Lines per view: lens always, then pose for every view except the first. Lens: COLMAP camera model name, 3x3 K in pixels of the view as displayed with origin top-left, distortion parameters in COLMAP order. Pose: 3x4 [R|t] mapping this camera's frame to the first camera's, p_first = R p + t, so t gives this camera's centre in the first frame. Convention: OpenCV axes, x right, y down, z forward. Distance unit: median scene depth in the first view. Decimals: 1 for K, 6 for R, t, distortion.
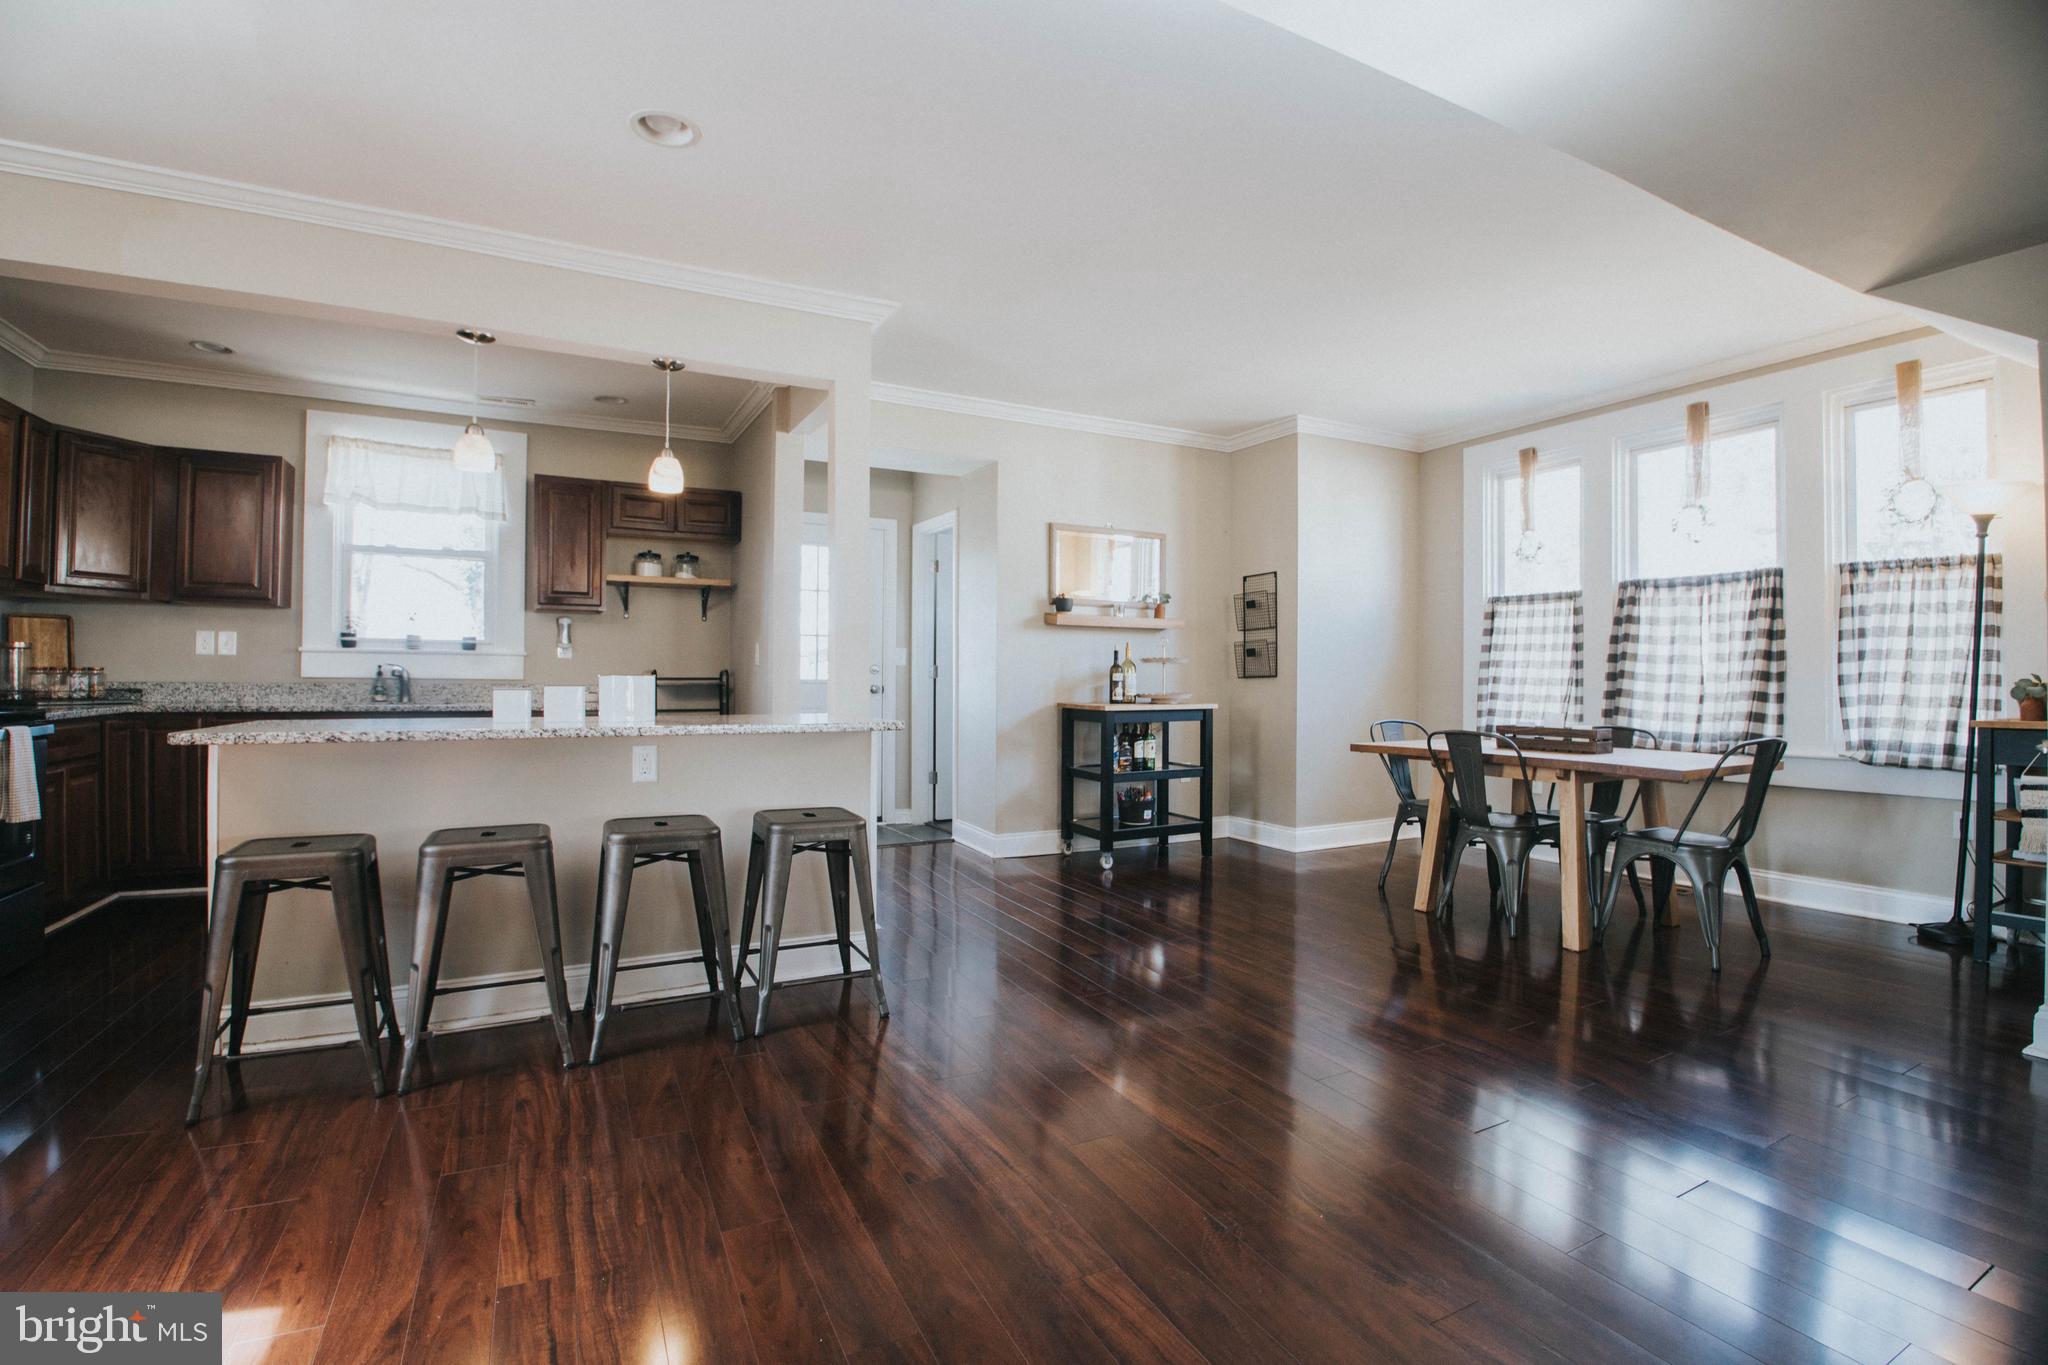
lens RADIAL K [[916.0, 0, 1030.1], [0, 916.0, 676.0], [0, 0, 1]] dist [-0.034819, -0.004960]
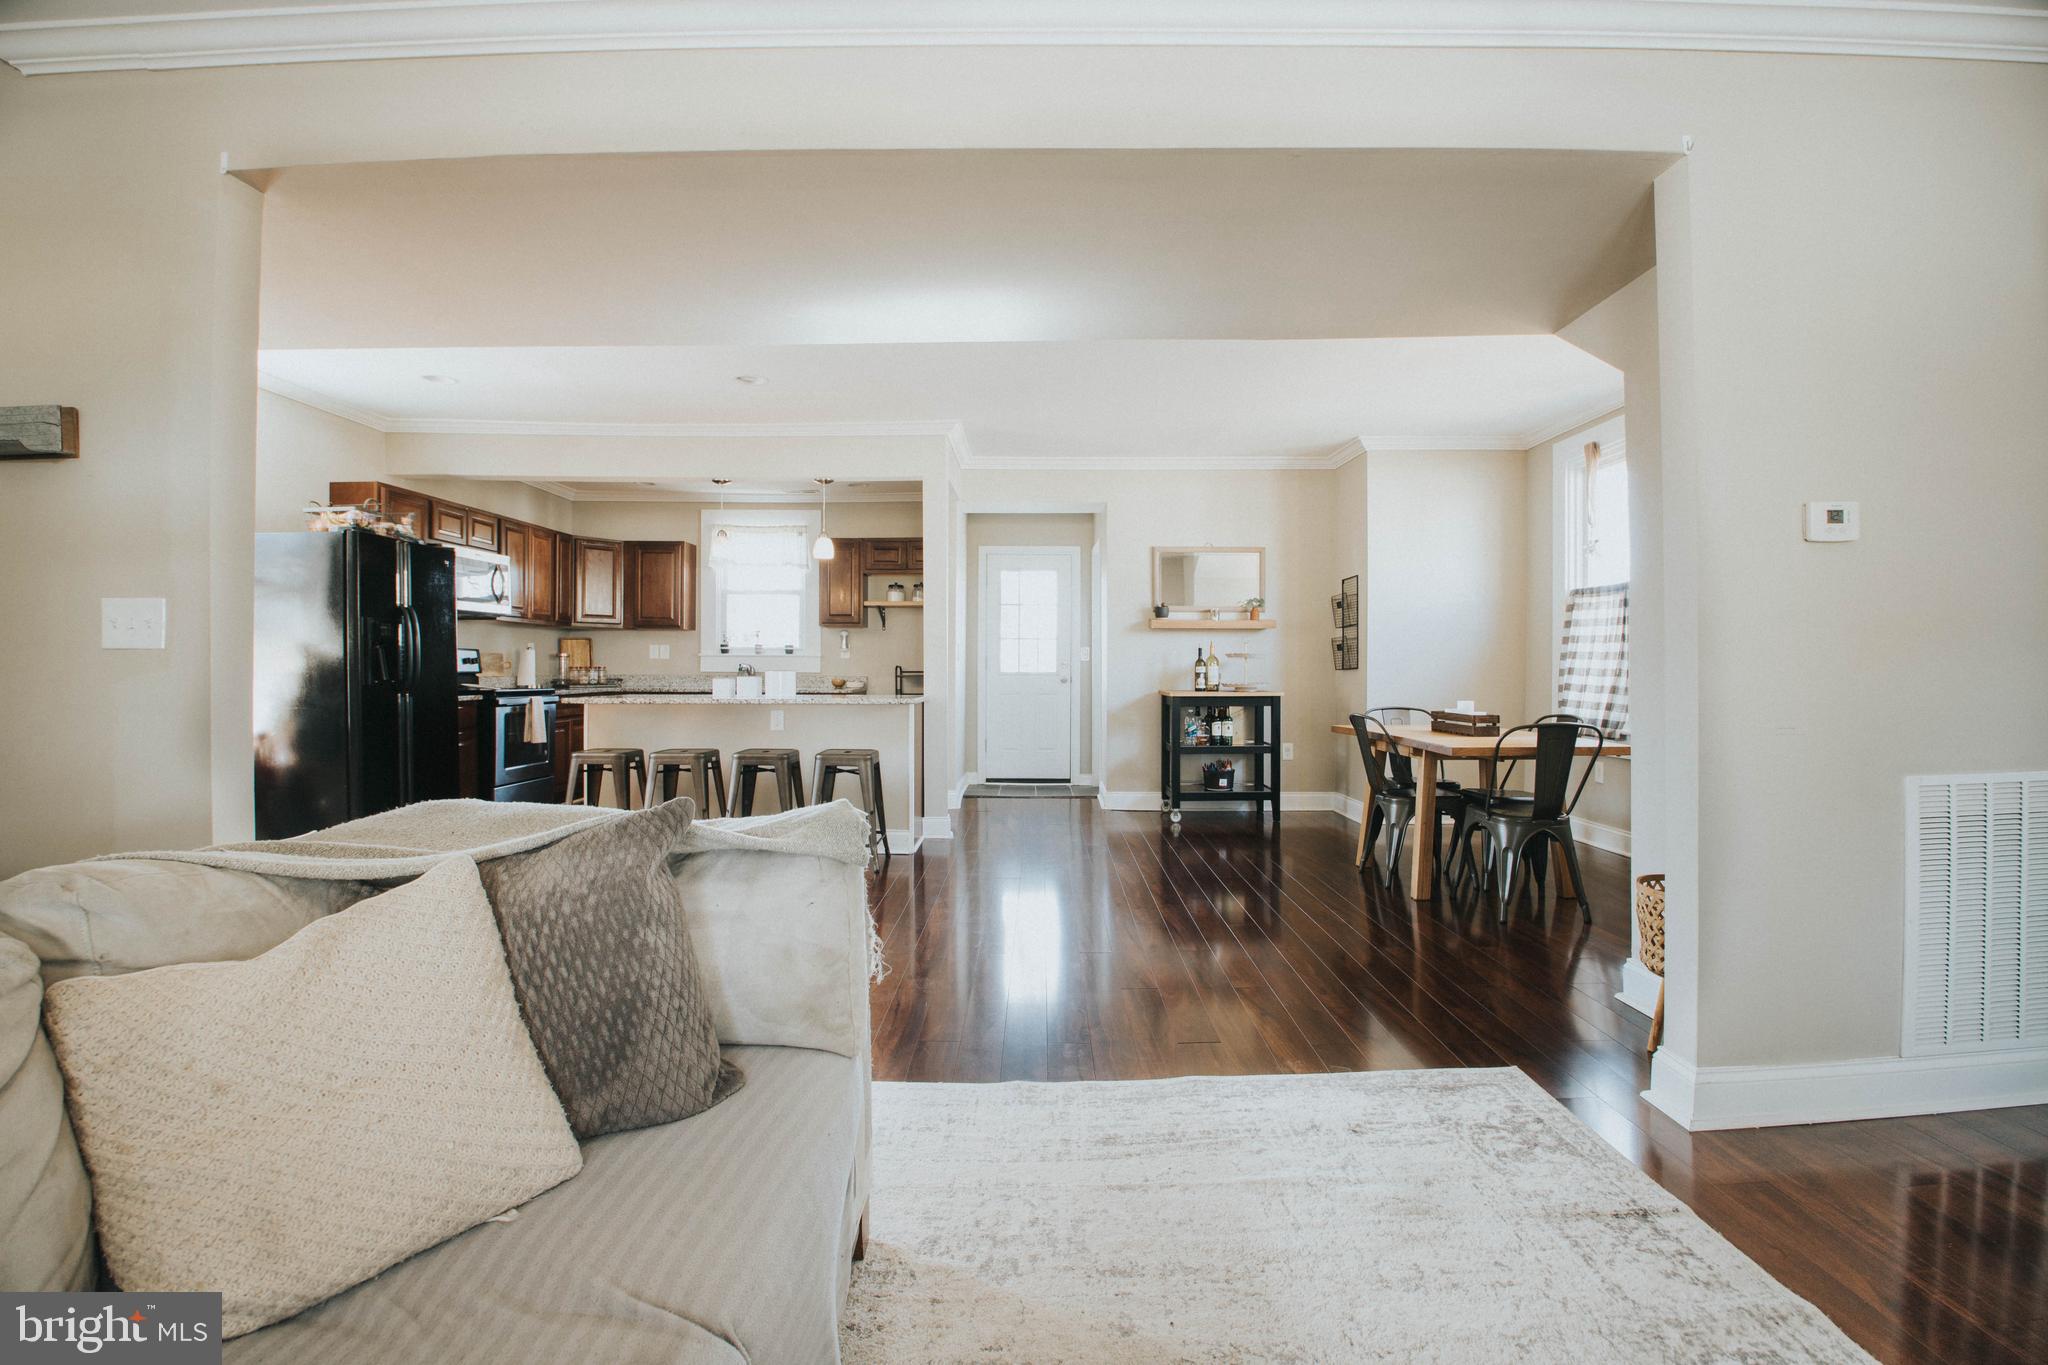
lens RADIAL K [[916.0, 0, 1030.1], [0, 916.0, 676.0], [0, 0, 1]] dist [-0.034819, -0.004960]
pose [[0.885381, -0.000541, -0.464866, 0.465891], [0.005111, 0.999950, 0.008572, -0.001863], [0.464838, -0.009965, 0.885340, -0.195083]]
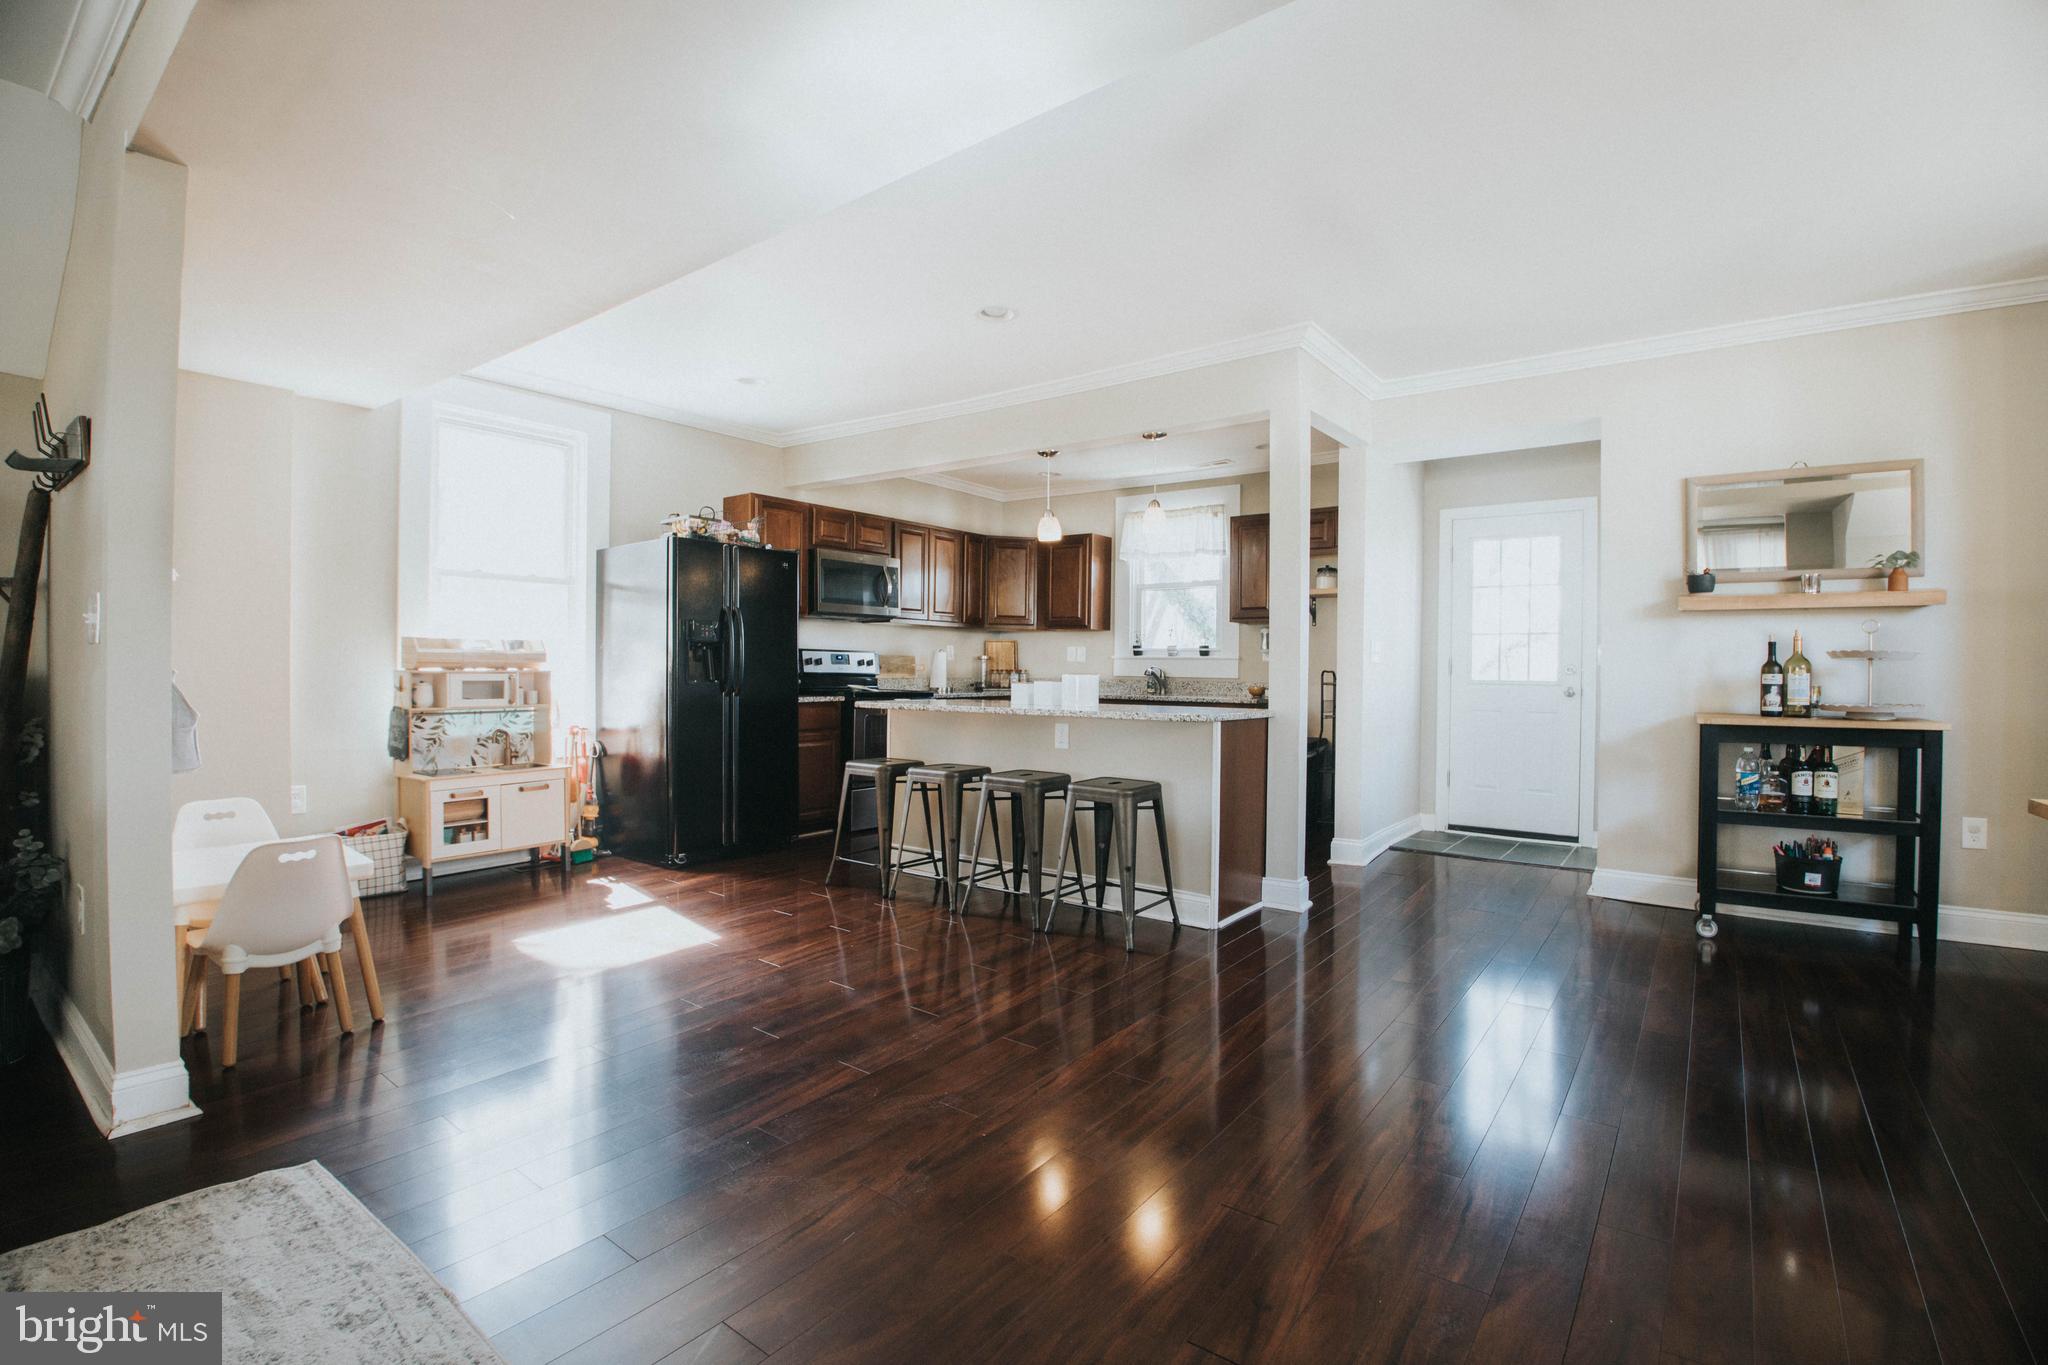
lens RADIAL K [[916.0, 0, 1030.1], [0, 916.0, 676.0], [0, 0, 1]] dist [-0.034819, -0.004960]
pose [[0.436811, 0.002987, -0.899548, 0.469232], [-0.003525, 0.999992, 0.001609, -0.000375], [0.899546, 0.002469, 0.436818, 0.178188]]
